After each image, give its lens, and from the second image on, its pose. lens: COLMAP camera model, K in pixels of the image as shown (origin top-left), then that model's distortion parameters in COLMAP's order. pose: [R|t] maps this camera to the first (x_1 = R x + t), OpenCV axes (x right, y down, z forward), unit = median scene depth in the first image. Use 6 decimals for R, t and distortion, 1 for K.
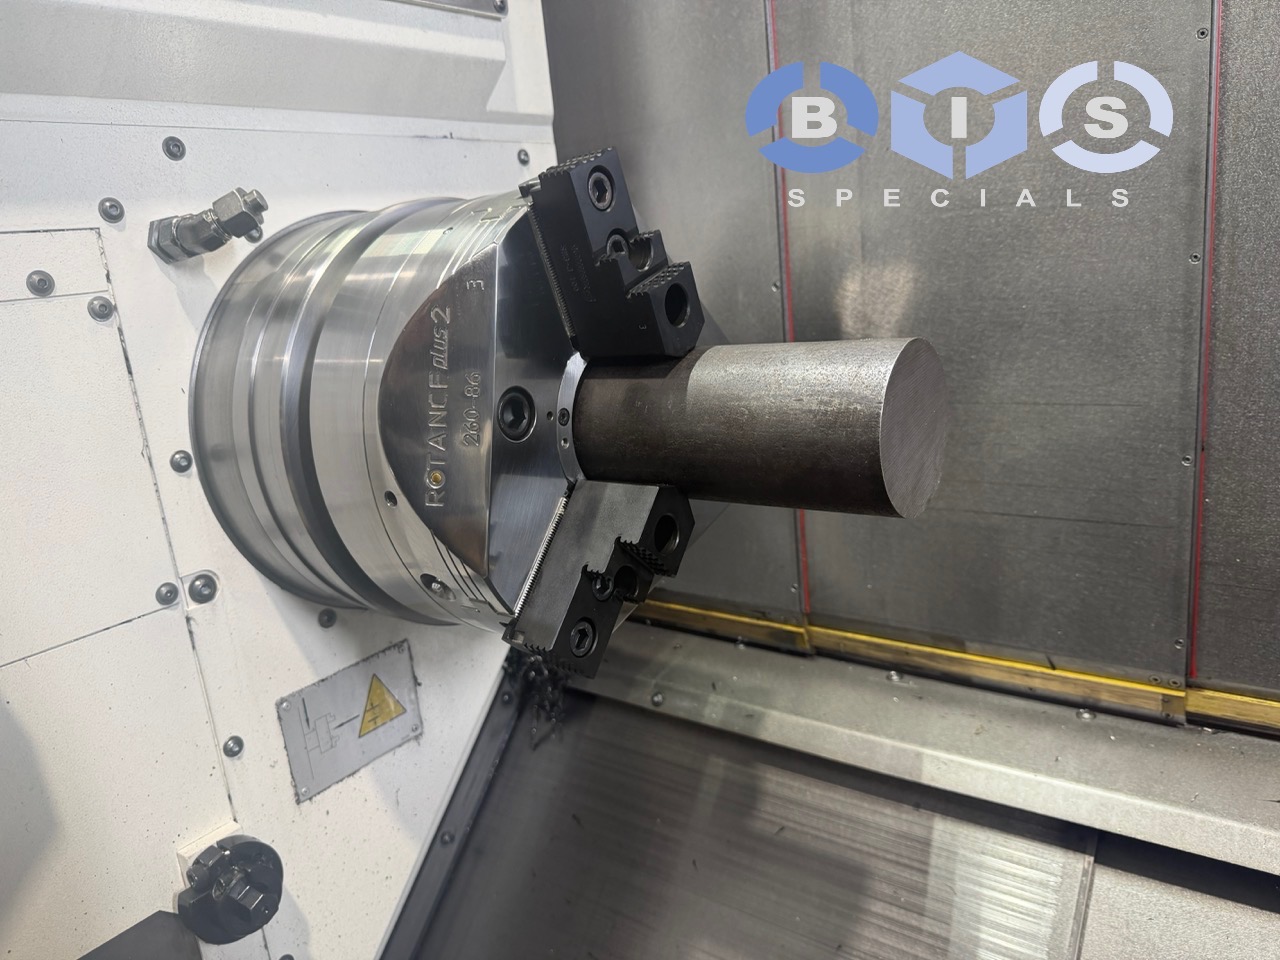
lens RADIAL K [[914.2, 0, 641.0], [0, 914.2, 476.6], [0, 0, 1]] dist [0.005262, -0.027578]
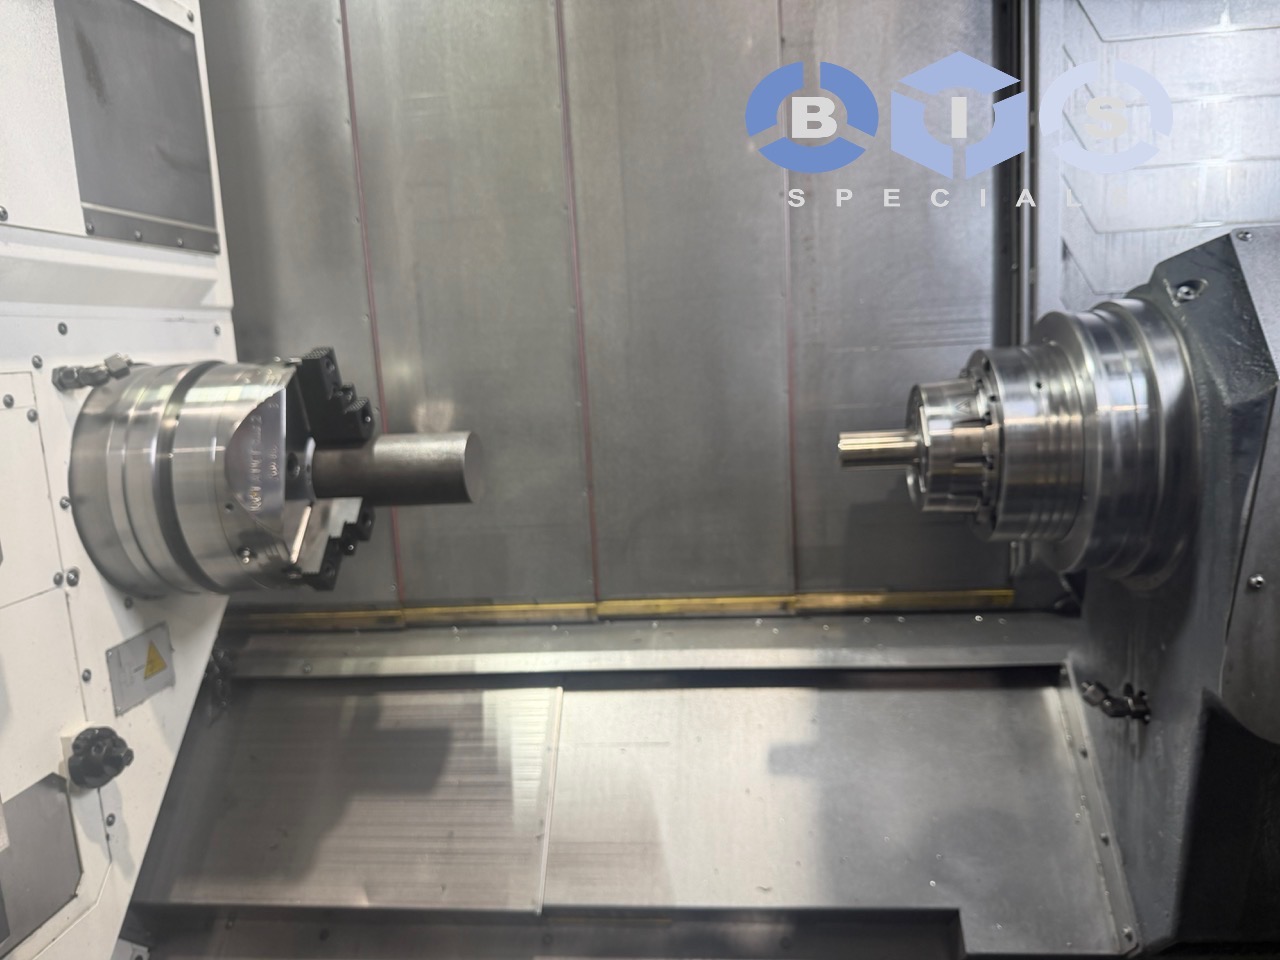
lens RADIAL K [[915.4, 0, 644.5], [0, 915.4, 486.7], [0, 0, 1]] dist [0.000812, -0.021772]
pose [[0.857652, -0.027541, 0.513493, -0.369786], [0.091342, 0.990844, -0.099419, 0.187991], [-0.506054, 0.132170, 0.852315, -0.868130]]
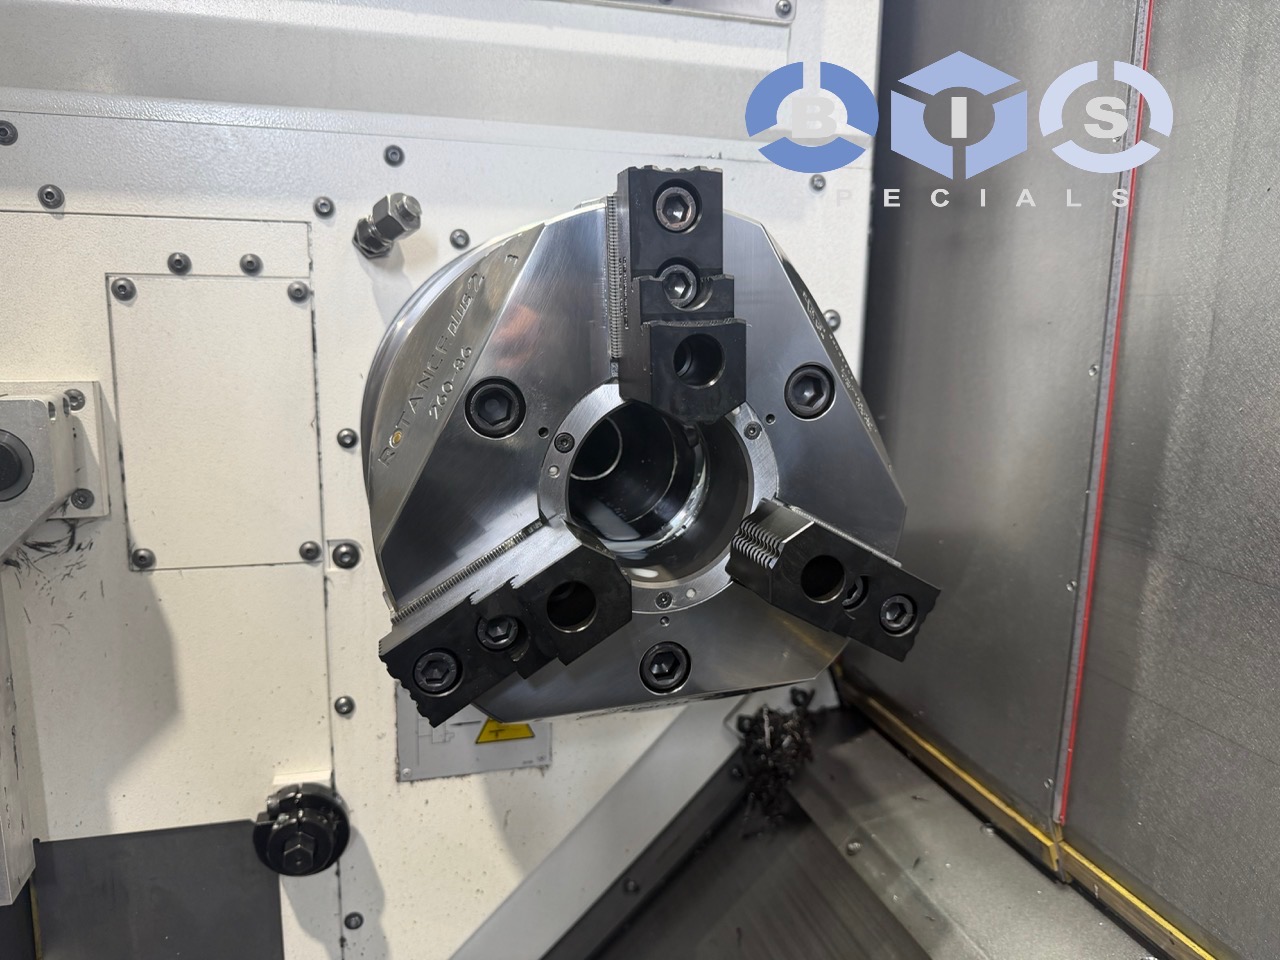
lens RADIAL K [[906.7, 0, 642.2], [0, 906.7, 482.1], [0, 0, 1]] dist [0.068457, -0.153627]
pose [[0.789049, 0.219749, -0.573682, 0.348254], [-0.238205, 0.970217, 0.044012, -0.081506], [0.566268, 0.101926, 0.817894, 0.254561]]
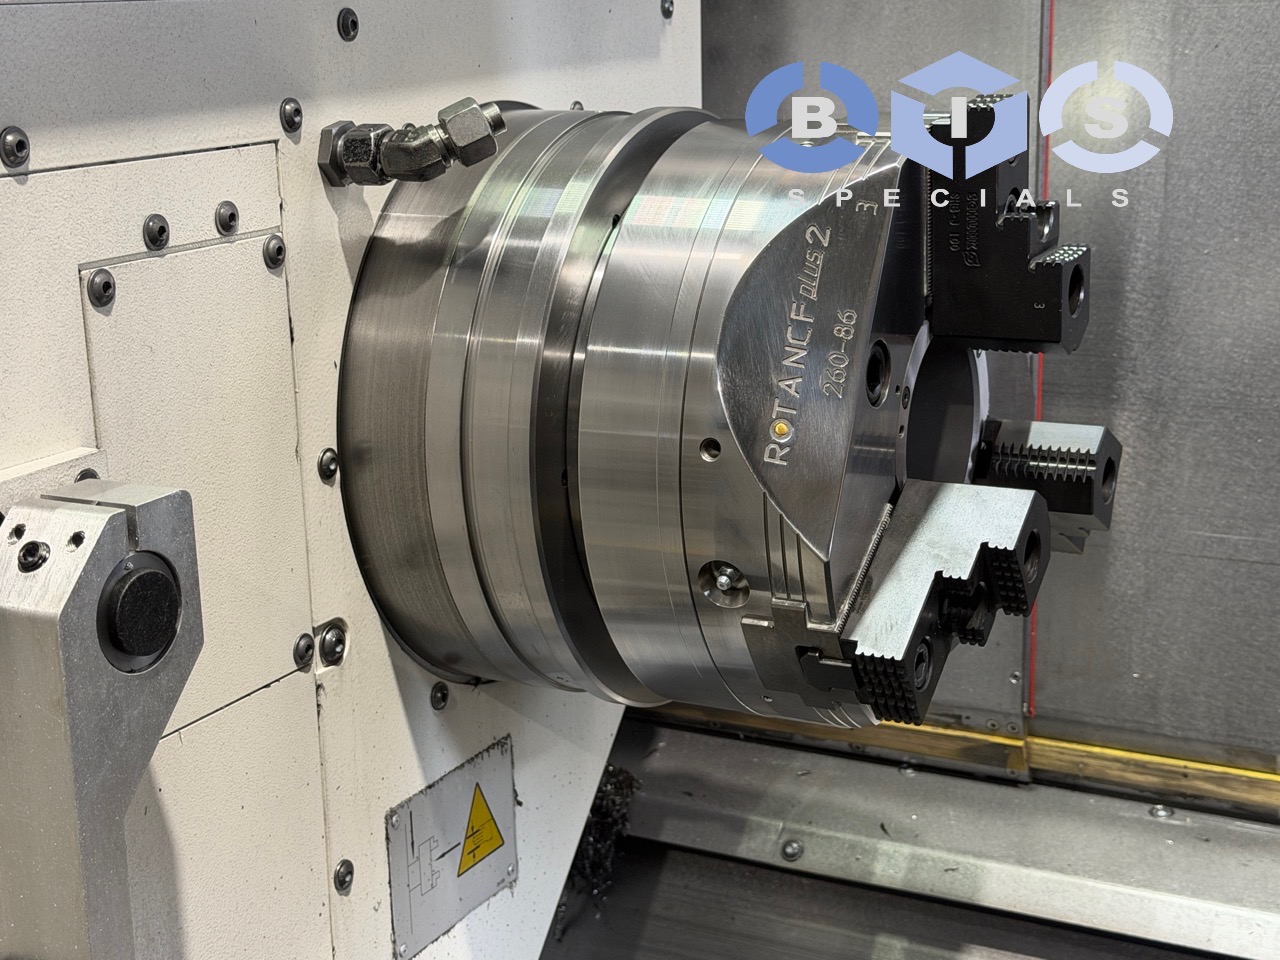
lens RADIAL K [[2026.0, 0, 643.9], [0, 2026.0, 496.9], [0, 0, 1]] dist [0.002206, 0.572411]
pose [[0.984785, 0.033165, 0.170581, -0.437318], [-0.033935, 0.999423, 0.001600, -0.001097], [-0.170430, -0.007364, 0.985342, -0.491675]]
